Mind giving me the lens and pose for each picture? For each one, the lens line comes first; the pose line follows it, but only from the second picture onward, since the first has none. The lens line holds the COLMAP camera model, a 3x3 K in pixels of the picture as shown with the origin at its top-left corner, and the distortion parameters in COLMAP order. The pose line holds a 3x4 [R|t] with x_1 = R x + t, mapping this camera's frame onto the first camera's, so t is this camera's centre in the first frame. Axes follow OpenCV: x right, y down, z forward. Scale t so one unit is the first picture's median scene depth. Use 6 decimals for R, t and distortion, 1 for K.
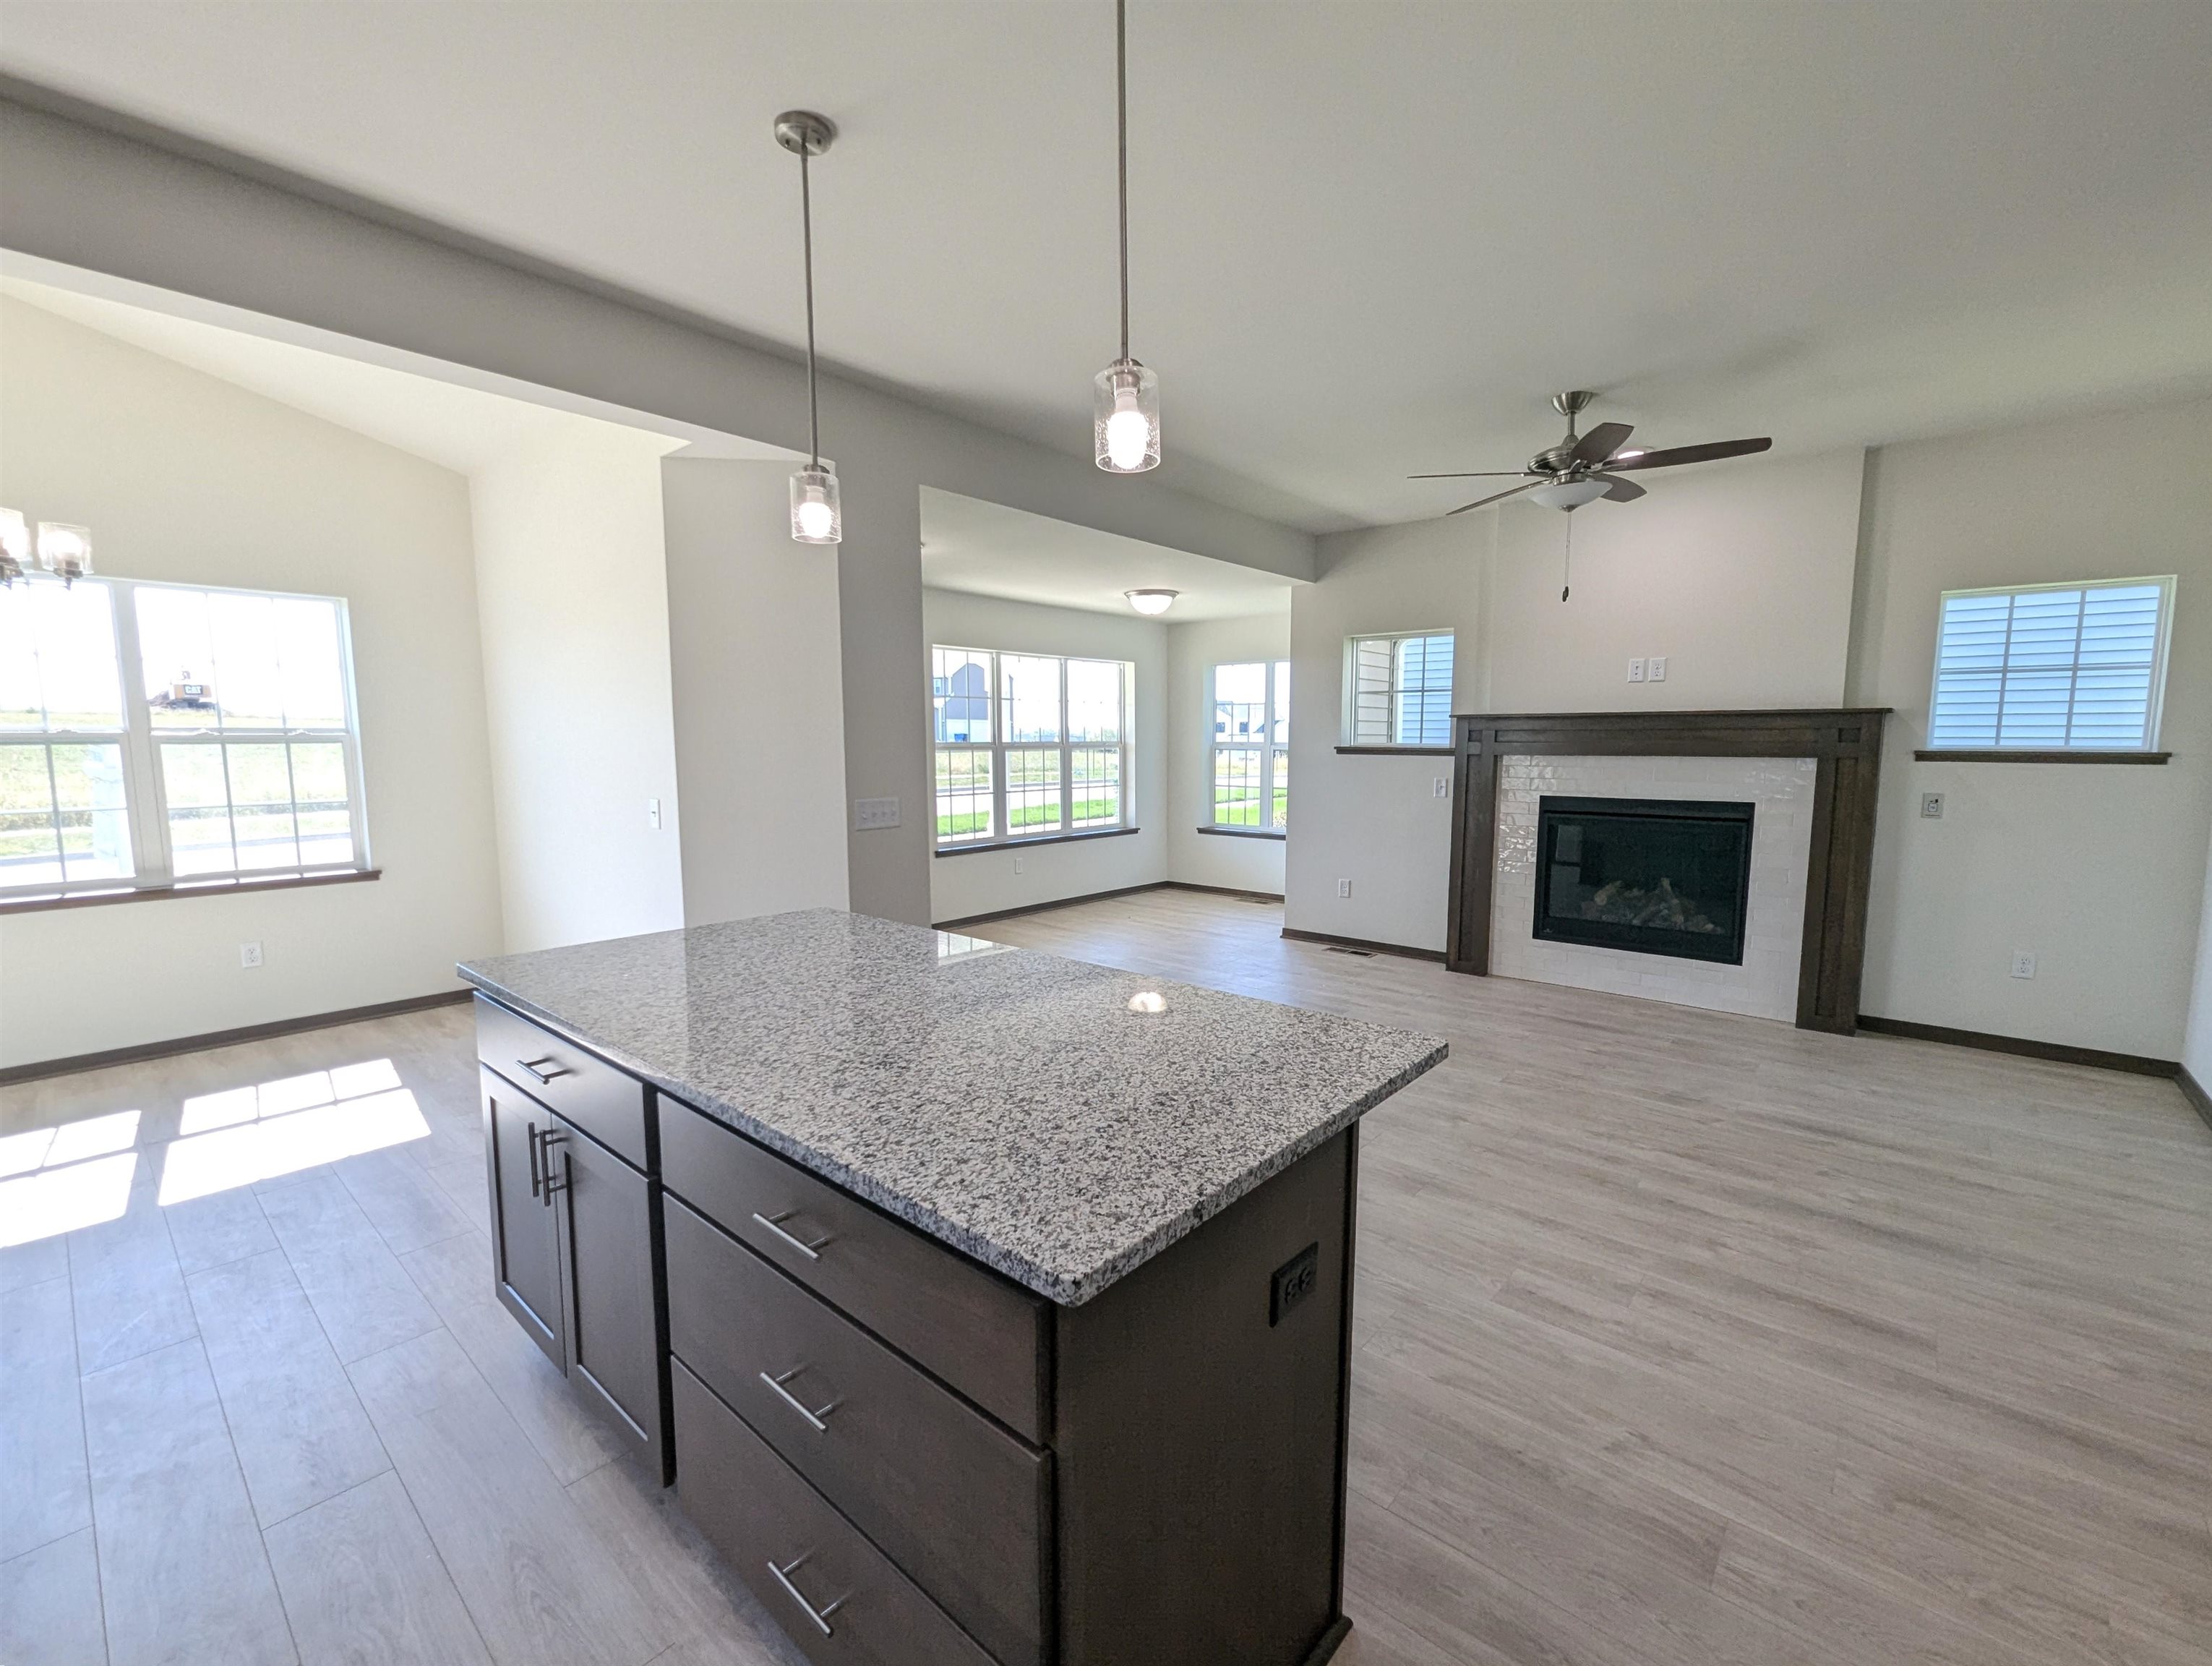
lens RADIAL K [[938.1, 0, 1106.4], [0, 938.1, 845.1], [0, 0, 1]] dist [0.003555, 0.000199]
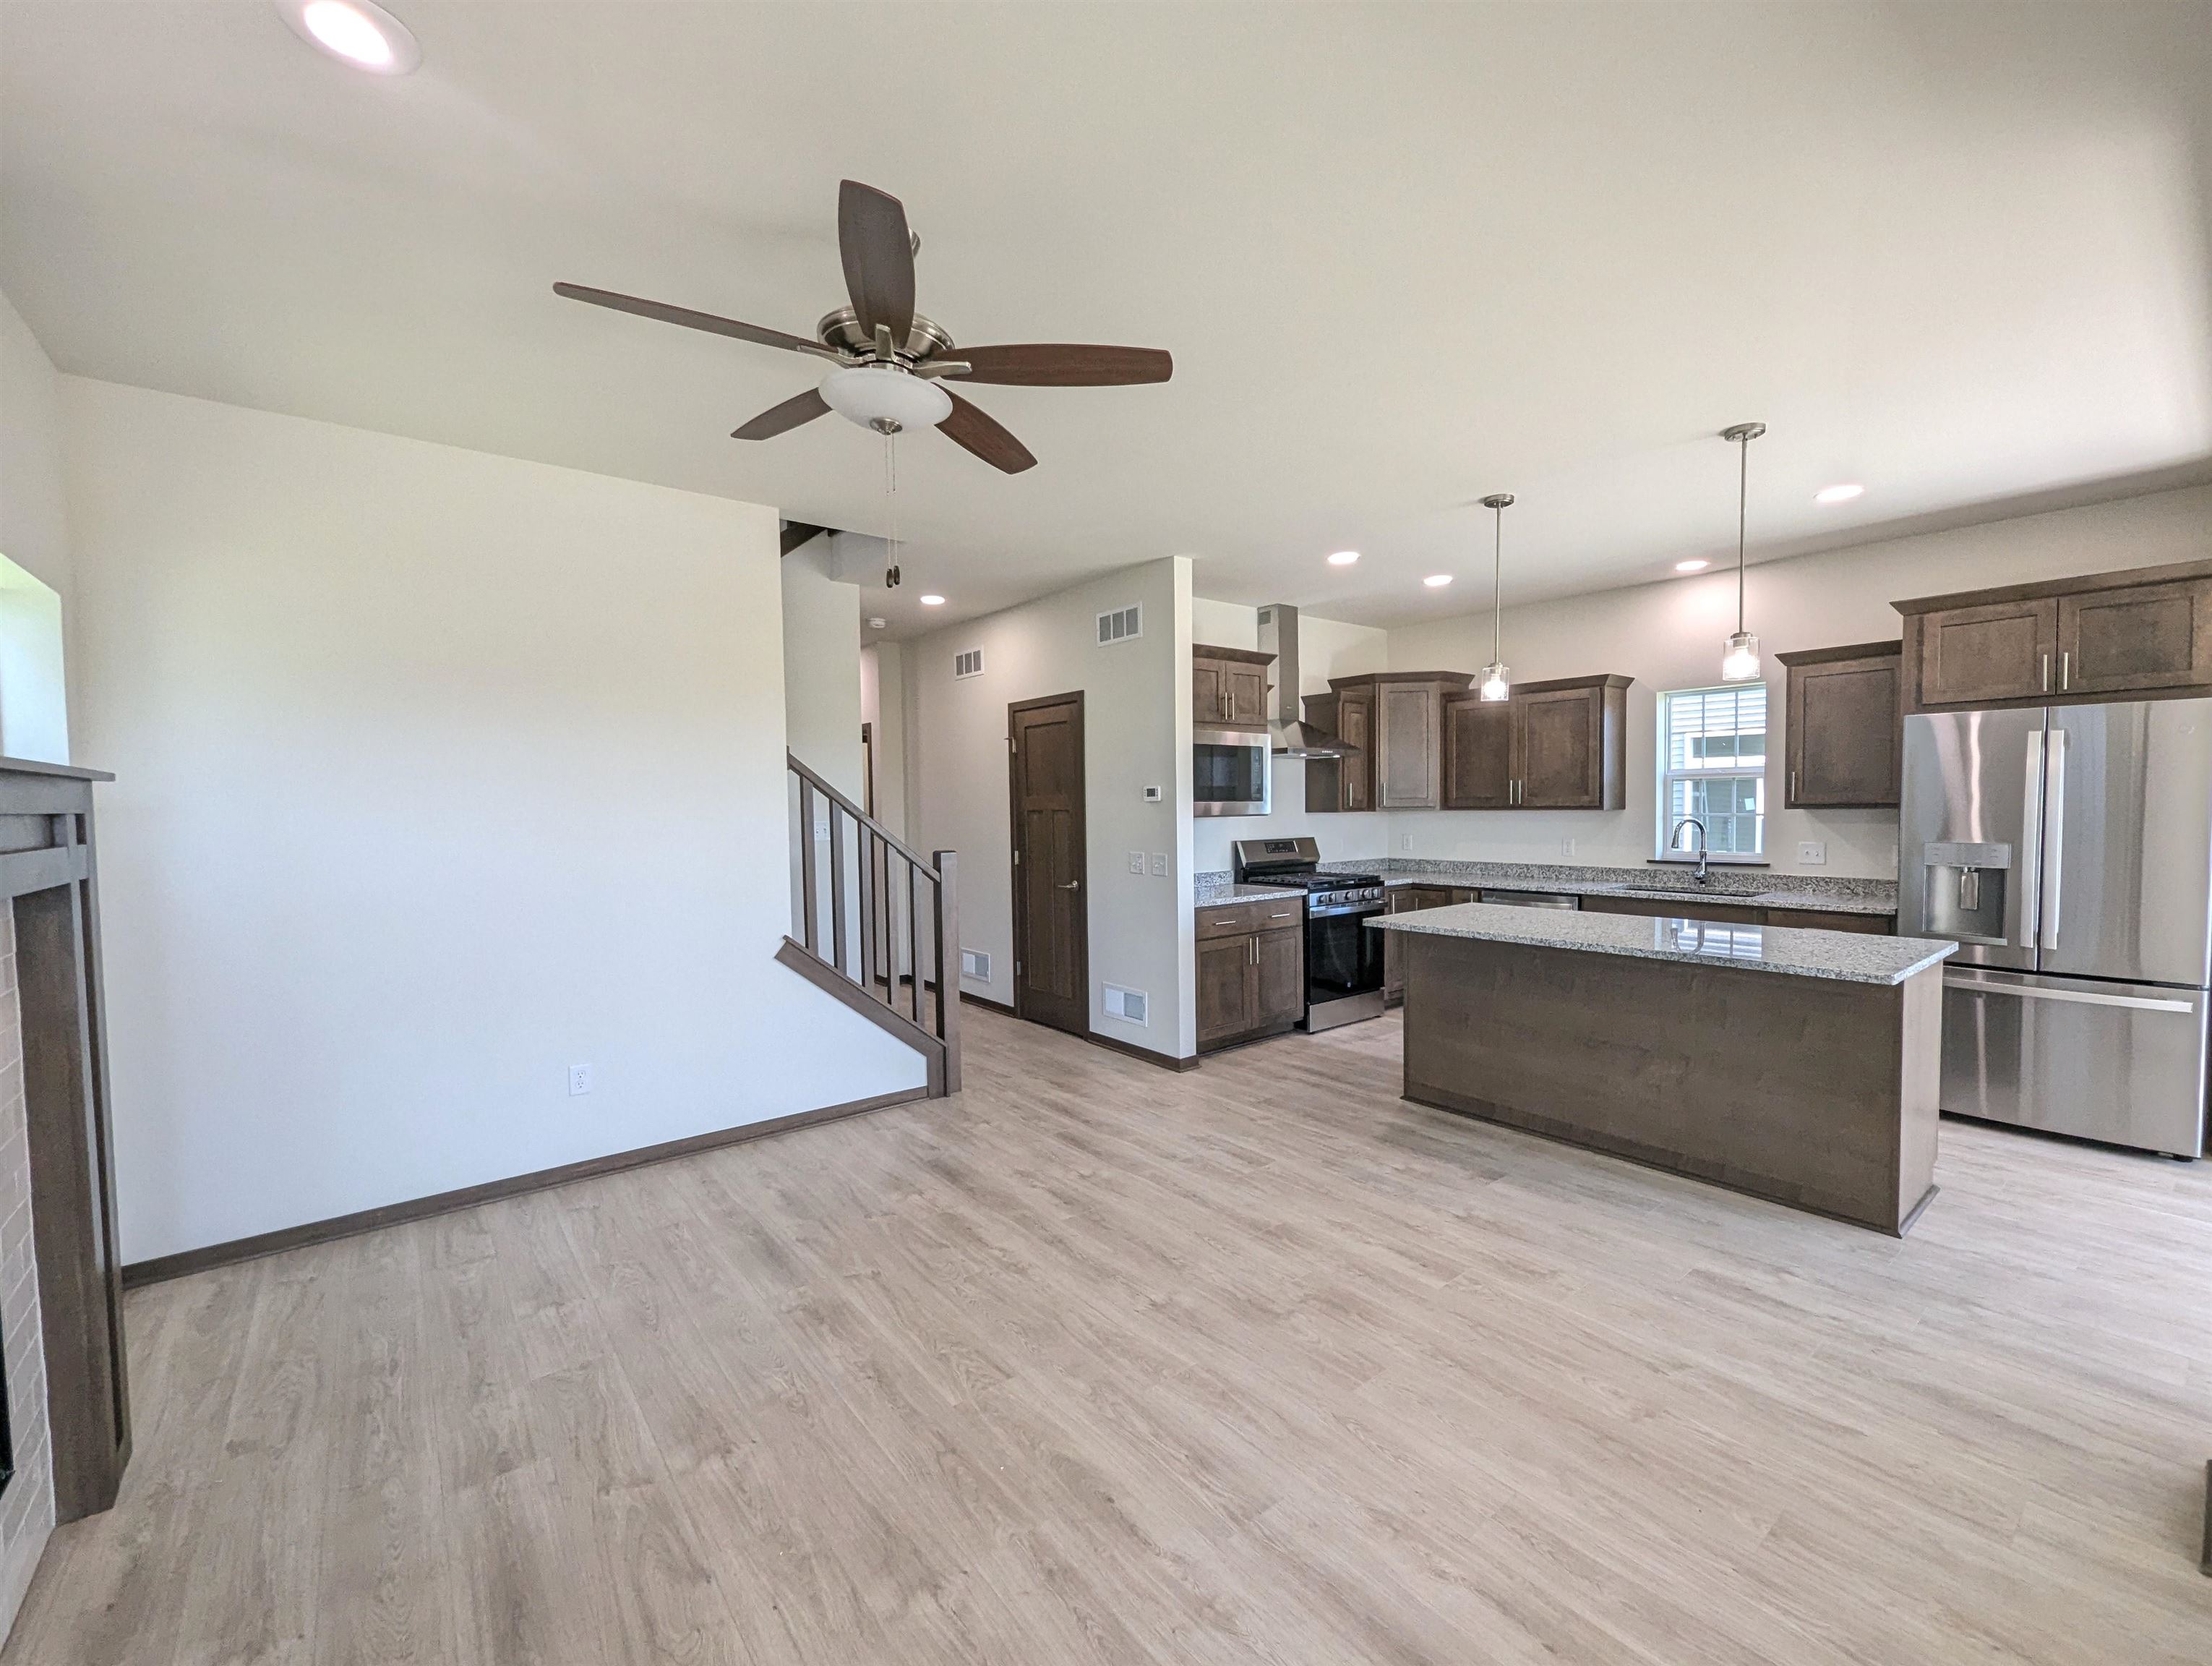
lens RADIAL K [[919.6, 0, 1107.9], [0, 919.6, 841.3], [0, 0, 1]] dist [0.001116, -0.000147]
pose [[-0.983264, 0.004868, 0.182119, 0.197138], [0.033278, 0.987624, 0.153266, -0.145185], [-0.179119, 0.156762, -0.971258, 1.200257]]
